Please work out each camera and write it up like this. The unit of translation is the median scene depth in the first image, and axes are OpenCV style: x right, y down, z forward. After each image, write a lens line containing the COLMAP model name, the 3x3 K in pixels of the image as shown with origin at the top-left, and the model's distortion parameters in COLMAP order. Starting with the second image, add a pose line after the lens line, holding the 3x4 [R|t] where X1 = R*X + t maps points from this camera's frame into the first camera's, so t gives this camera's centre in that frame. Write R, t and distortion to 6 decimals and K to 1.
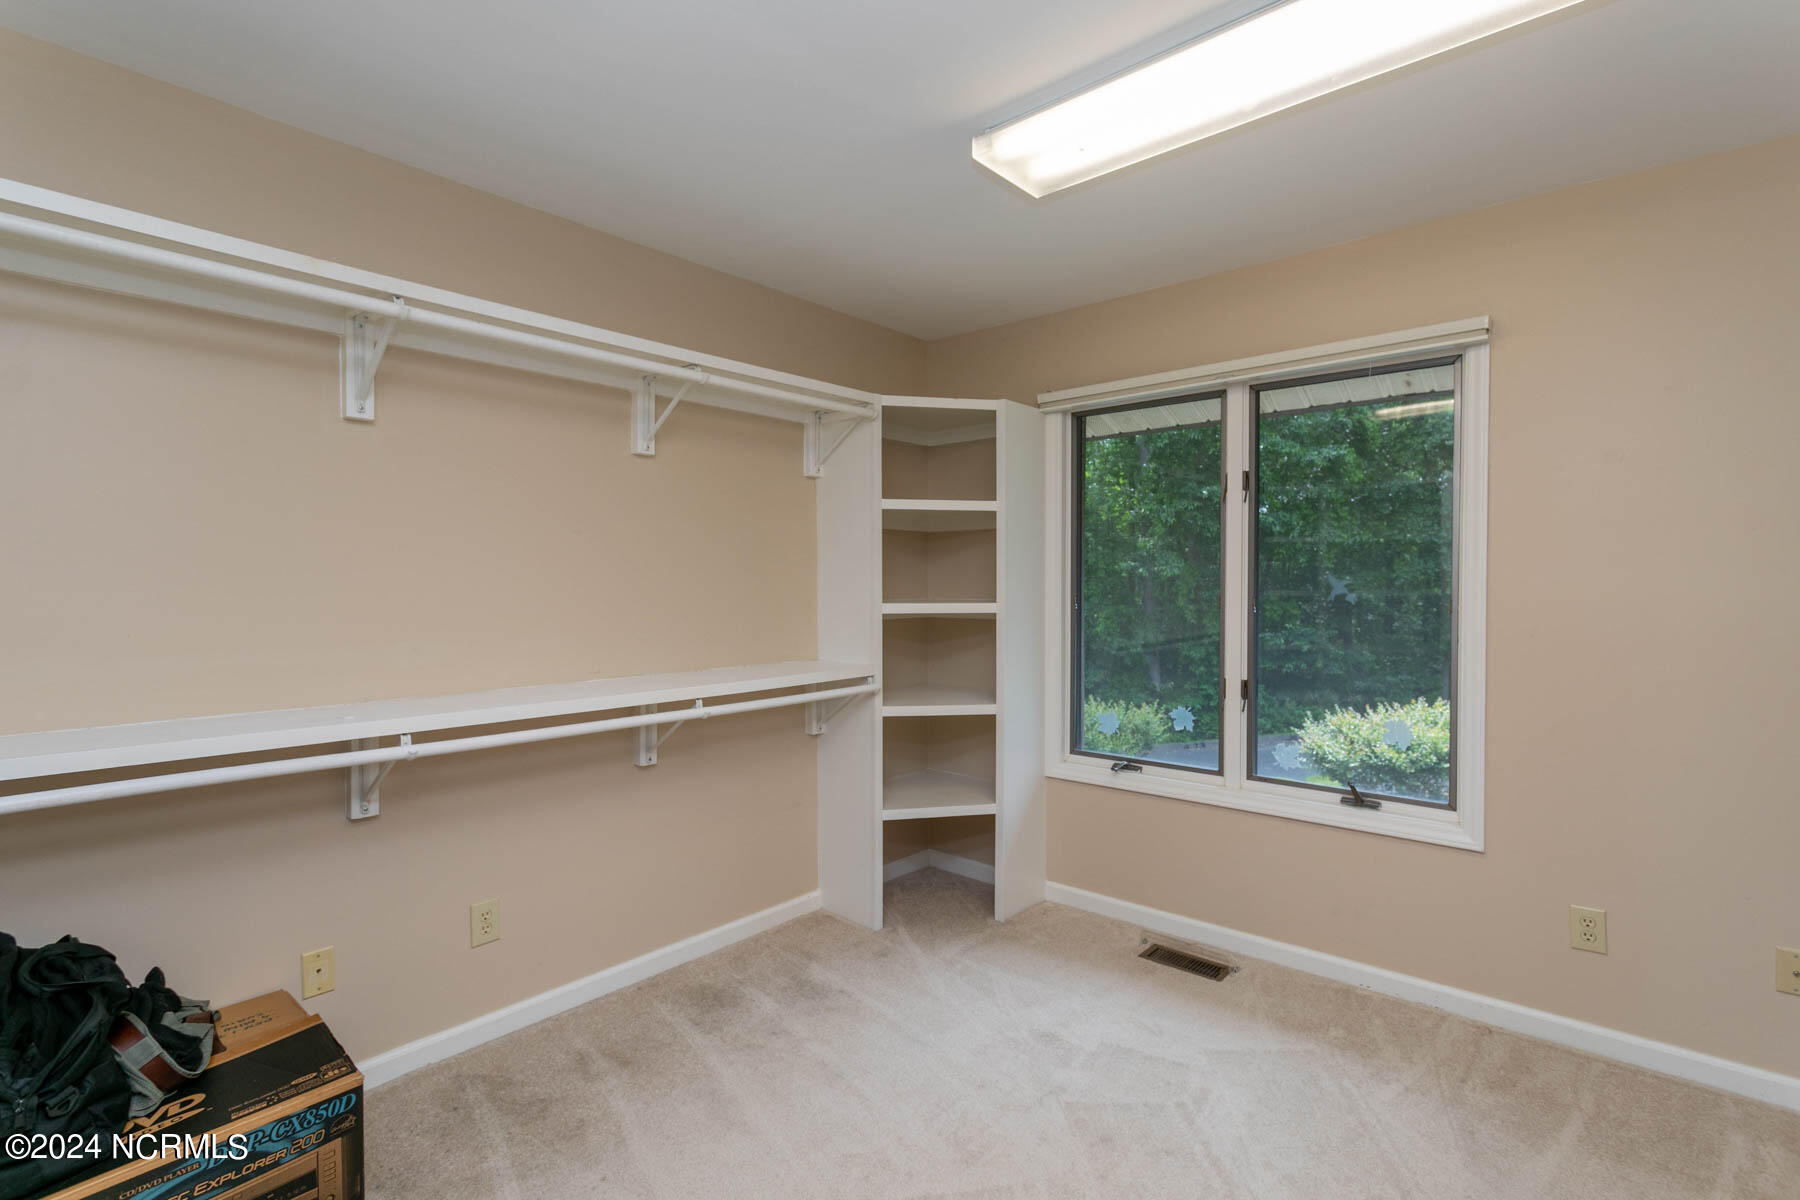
lens RADIAL K [[830.1, 0, 904.6], [0, 830.1, 624.6], [0, 0, 1]] dist [0.000614, -0.000039]
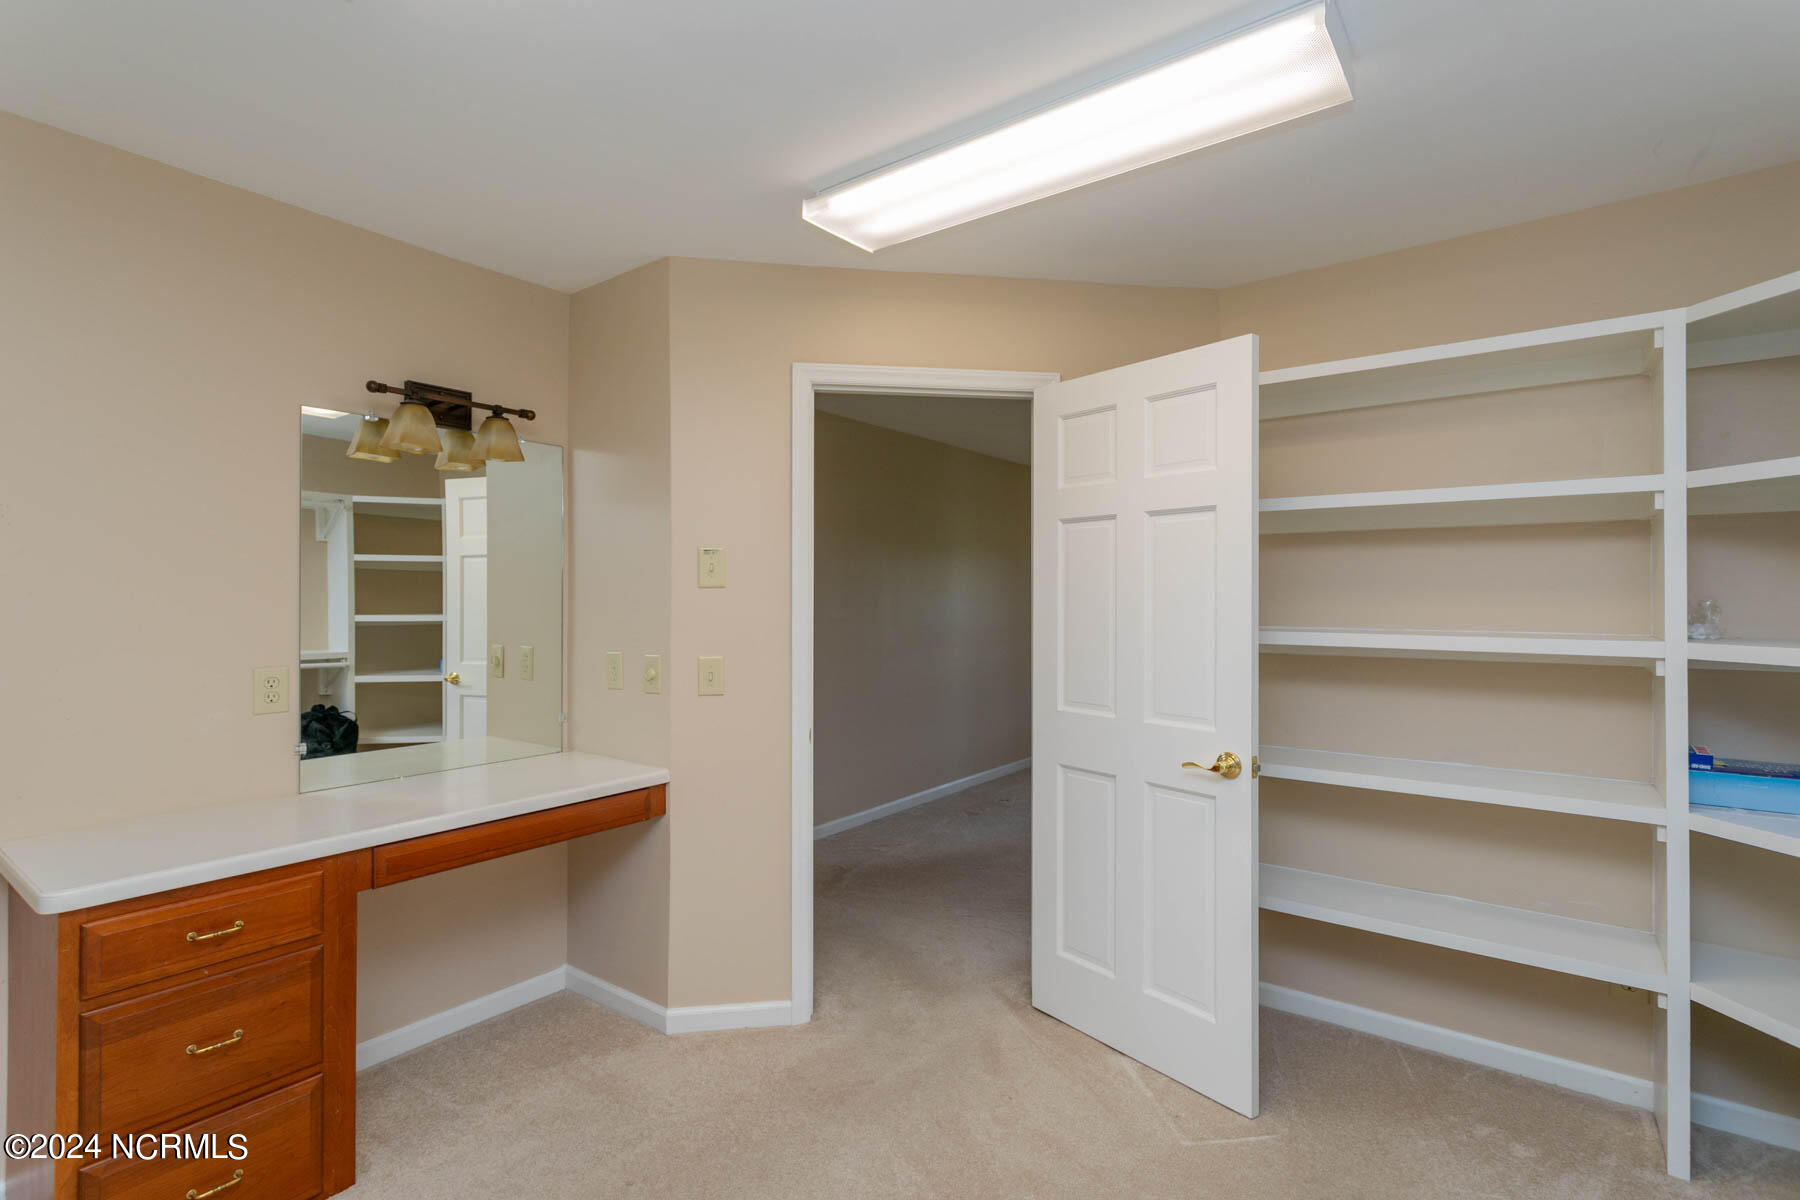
lens RADIAL K [[855.0, 0, 900.0], [0, 855.0, 600.0], [0, 0, 1]] dist [-0.000326, -0.000084]
pose [[0.997548, 0.007799, 0.069544, 0.152373], [-0.004183, 0.998639, -0.051982, 0.004604], [-0.069855, 0.051564, 0.996224, -0.130858]]
